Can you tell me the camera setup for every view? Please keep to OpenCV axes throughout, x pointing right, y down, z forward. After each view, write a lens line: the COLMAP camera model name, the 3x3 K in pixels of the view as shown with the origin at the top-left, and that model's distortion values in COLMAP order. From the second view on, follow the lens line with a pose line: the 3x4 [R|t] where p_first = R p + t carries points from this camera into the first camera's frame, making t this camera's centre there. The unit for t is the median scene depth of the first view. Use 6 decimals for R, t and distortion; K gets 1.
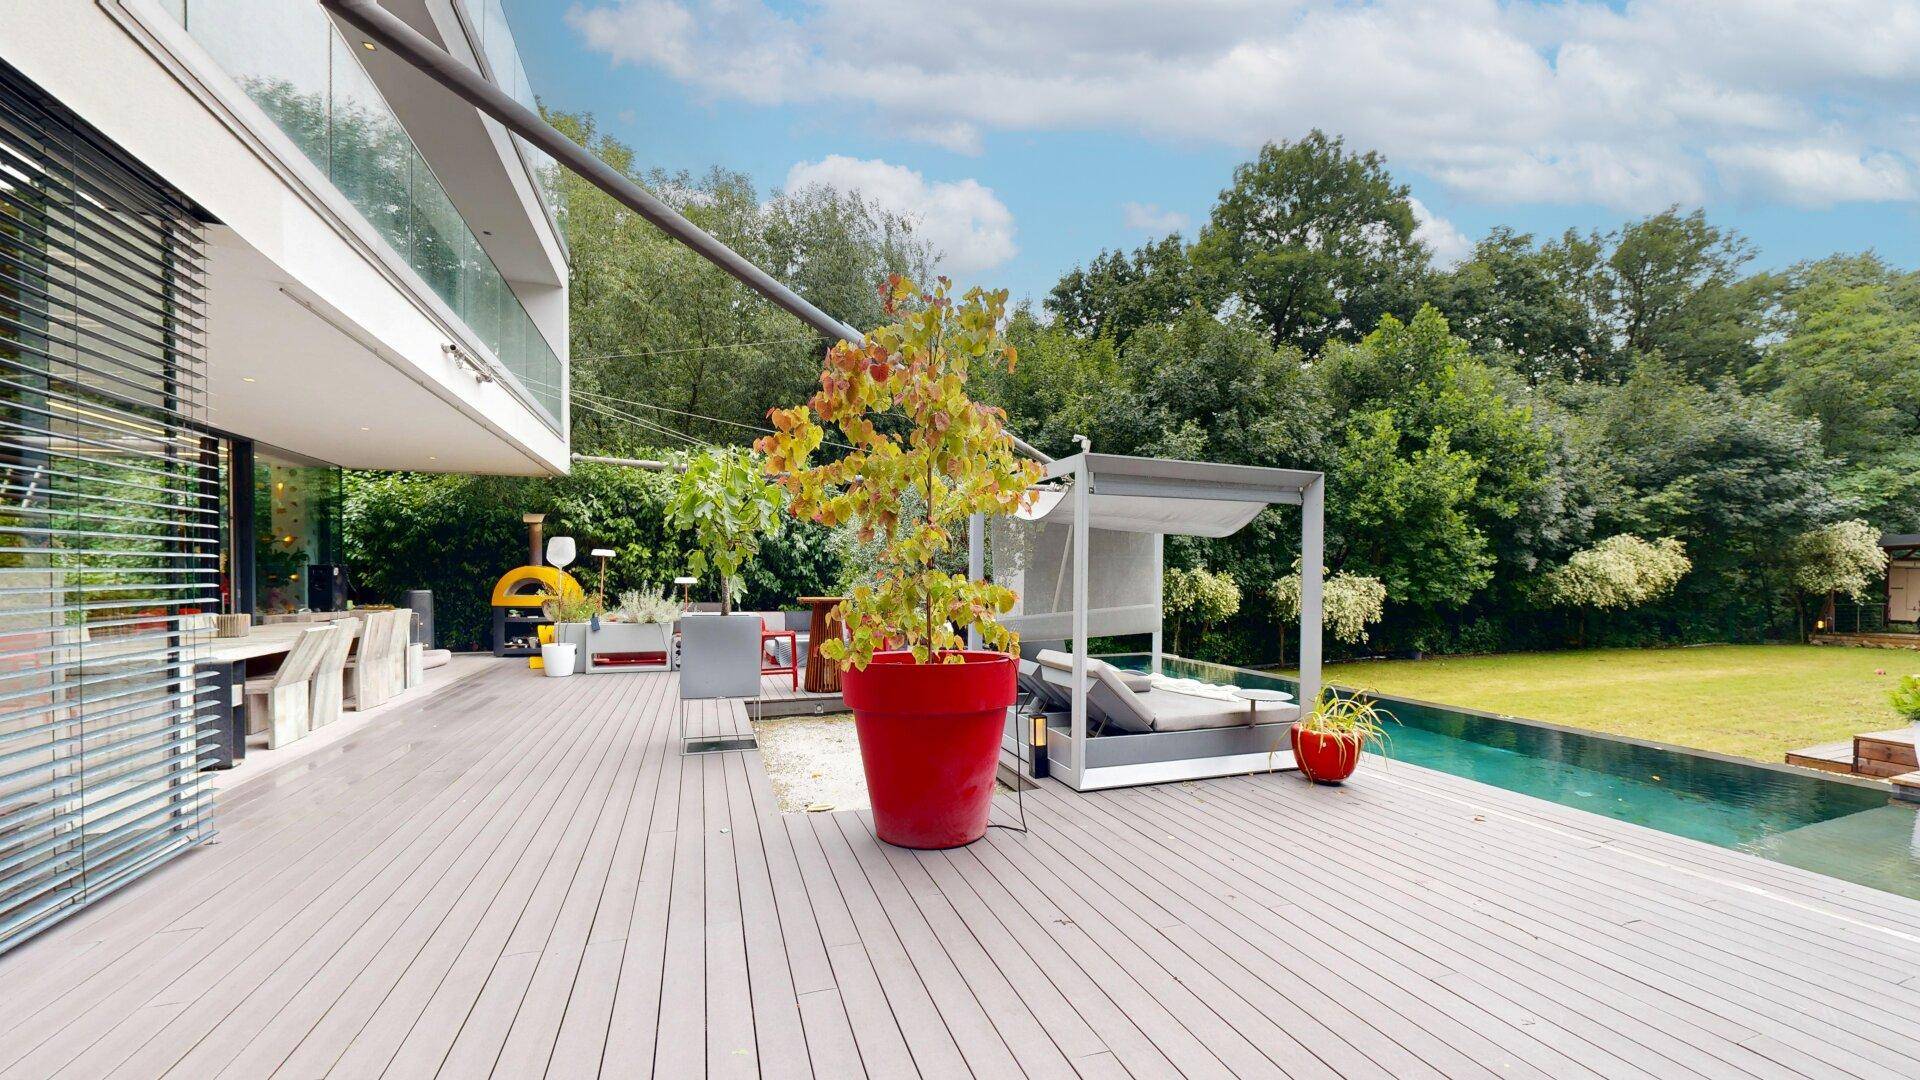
lens RADIAL K [[736.2, 0, 928.4], [0, 736.2, 561.2], [0, 0, 1]] dist [-0.001091, -0.000691]
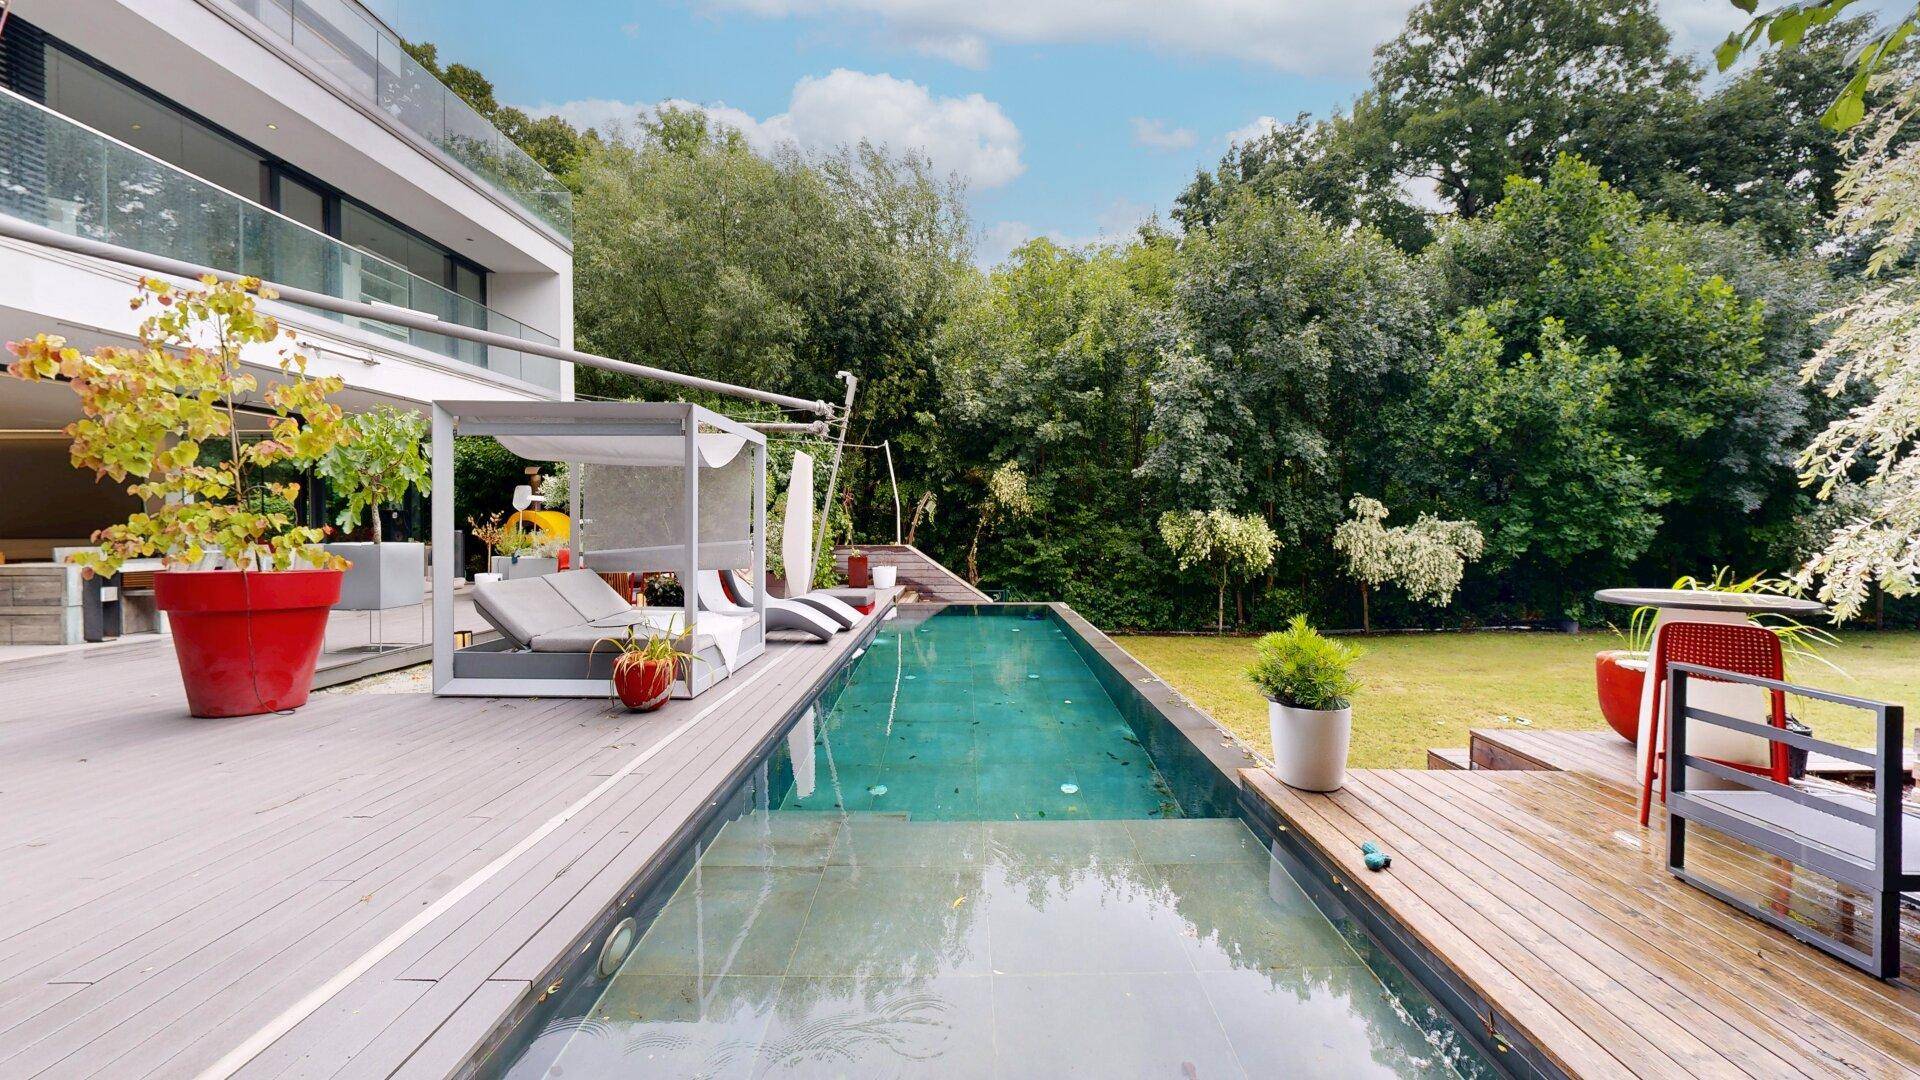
lens RADIAL K [[785.4, 0, 964.7], [0, 785.4, 513.5], [0, 0, 1]] dist [-0.000423, -0.000028]
pose [[0.935270, -0.003960, -0.353912, 0.391334], [0.005364, 0.999981, 0.002988, 0.008169], [0.353894, -0.004693, 0.935274, 0.041954]]
